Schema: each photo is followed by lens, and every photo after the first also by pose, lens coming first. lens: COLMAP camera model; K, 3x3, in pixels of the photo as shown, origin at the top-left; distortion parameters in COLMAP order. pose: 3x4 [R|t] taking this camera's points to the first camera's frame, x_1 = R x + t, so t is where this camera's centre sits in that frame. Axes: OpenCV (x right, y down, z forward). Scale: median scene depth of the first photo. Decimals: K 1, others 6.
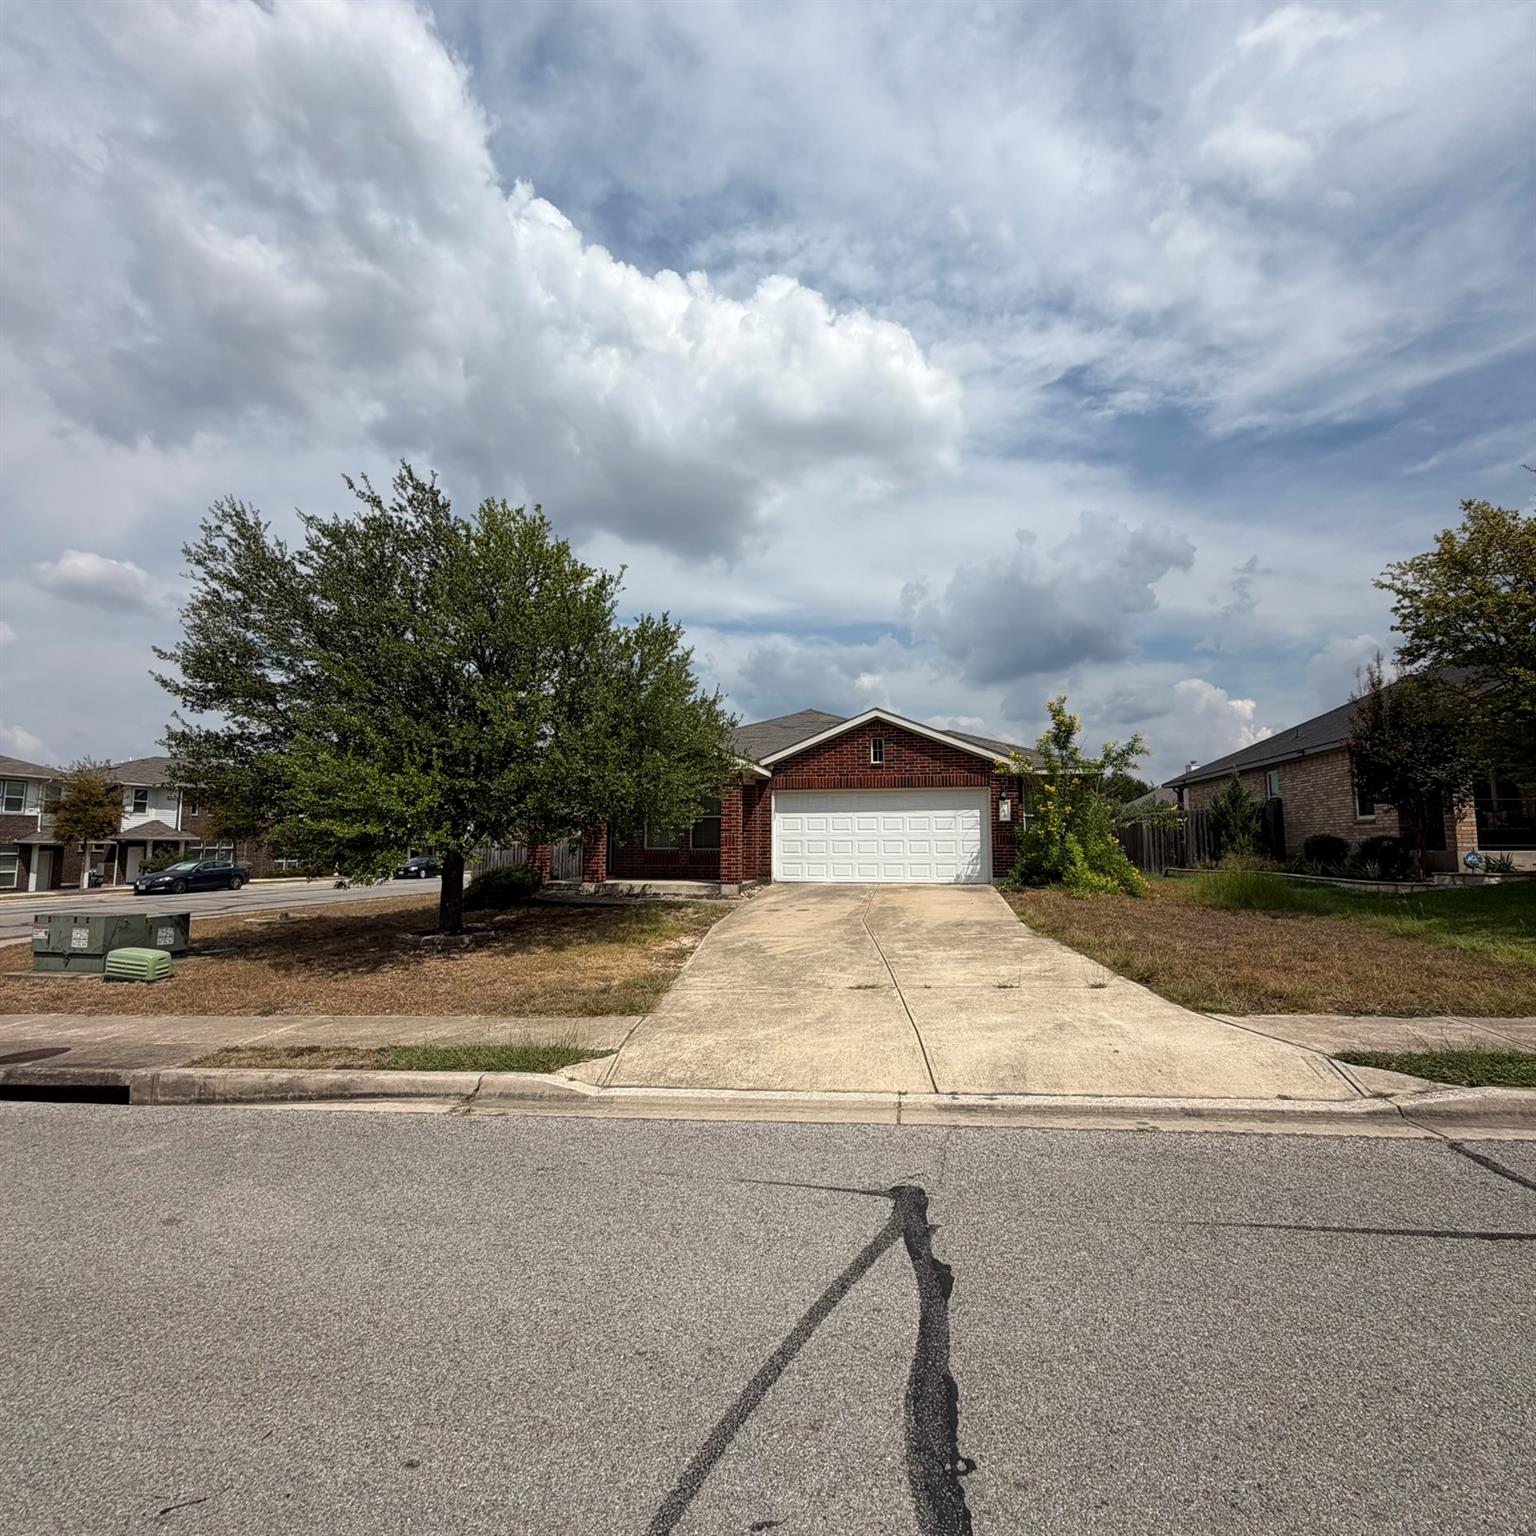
lens RADIAL K [[812.9, 0, 775.9], [0, 812.9, 743.8], [0, 0, 1]] dist [-0.003483, -0.000585]
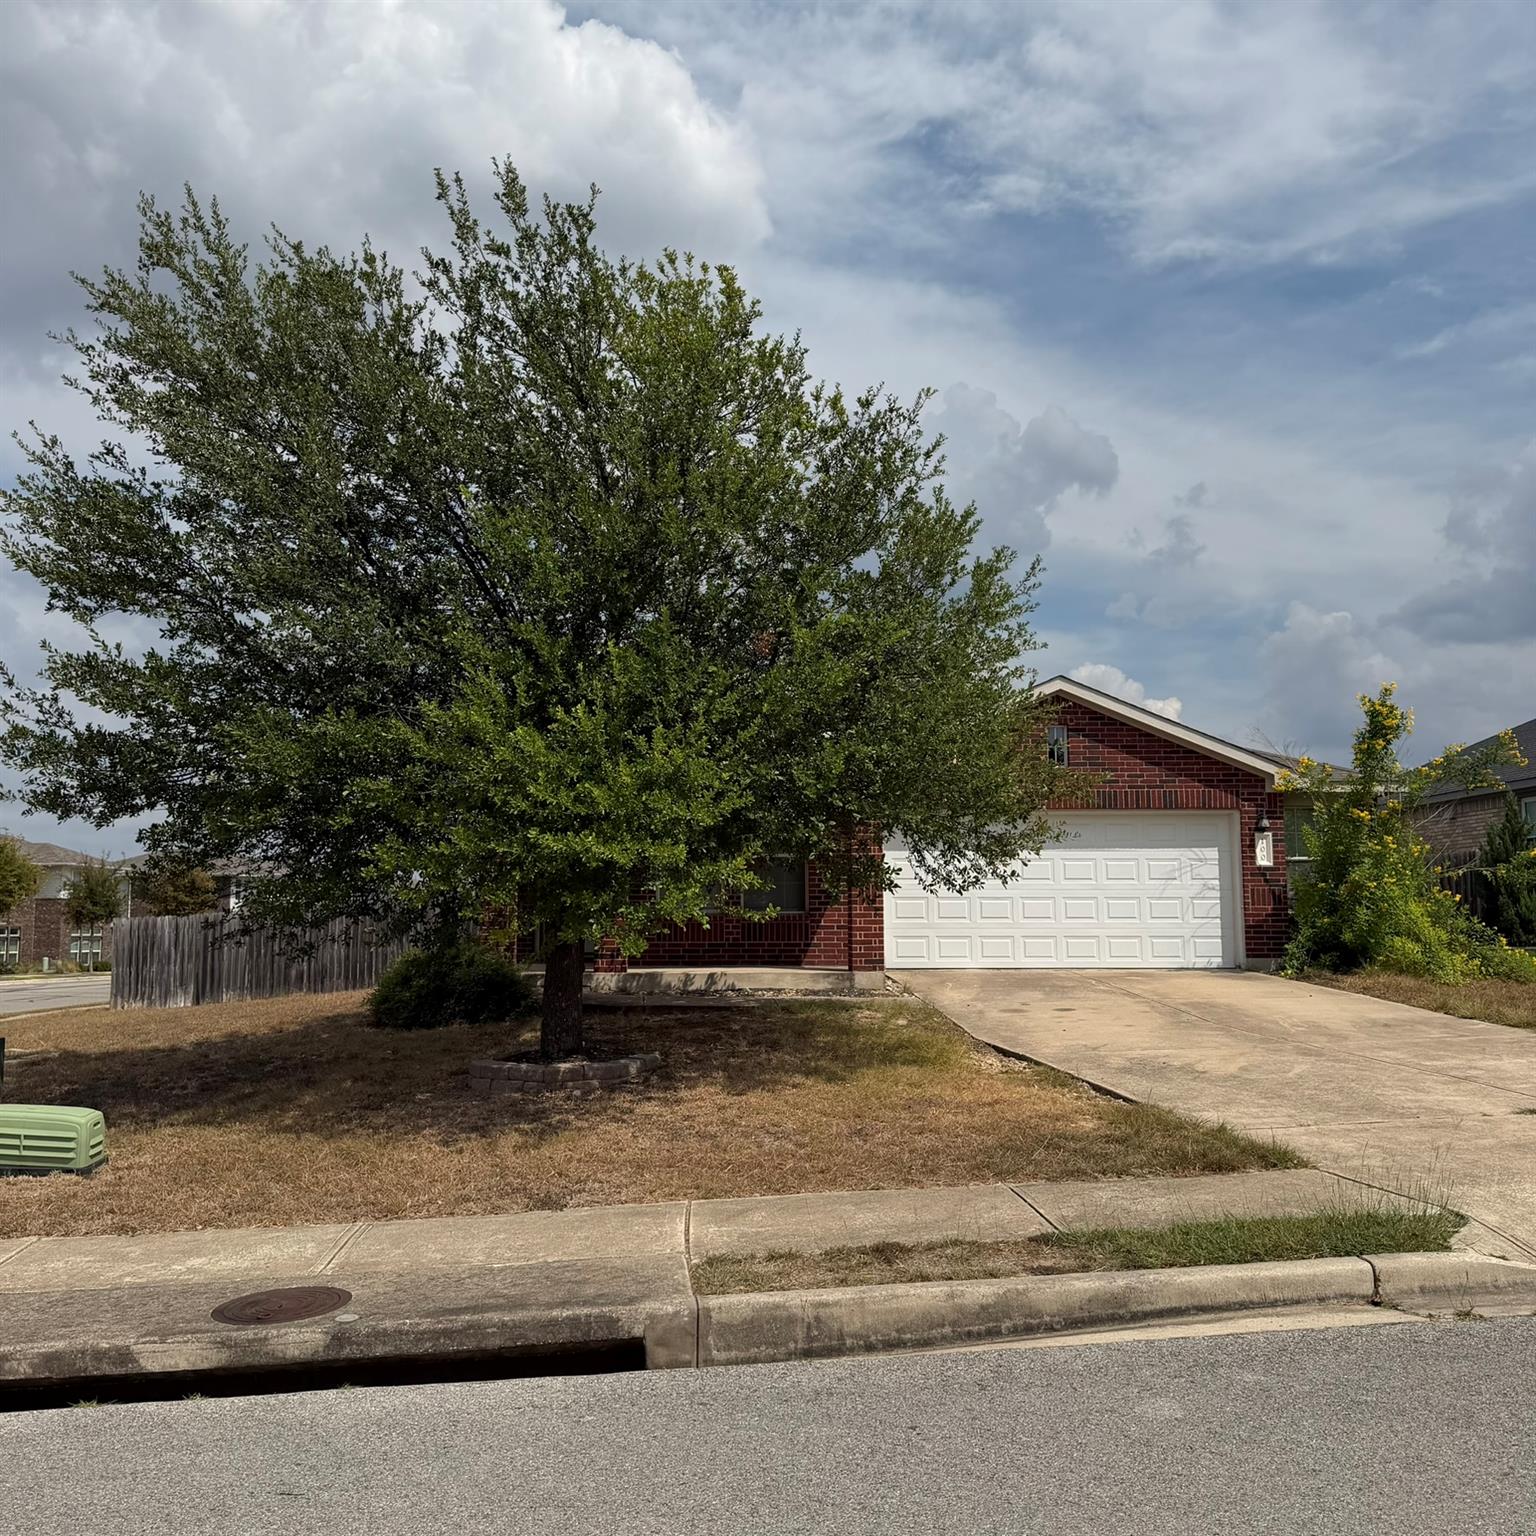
lens RADIAL K [[1424.8, 0, 768.0], [0, 1424.8, 768.0], [0, 0, 1]] dist [0.127061, -0.225112]
pose [[0.966906, 0.023706, 0.254030, -0.338082], [-0.027151, 0.999581, 0.010063, 0.018813], [-0.253685, -0.016627, 0.967144, 0.037545]]
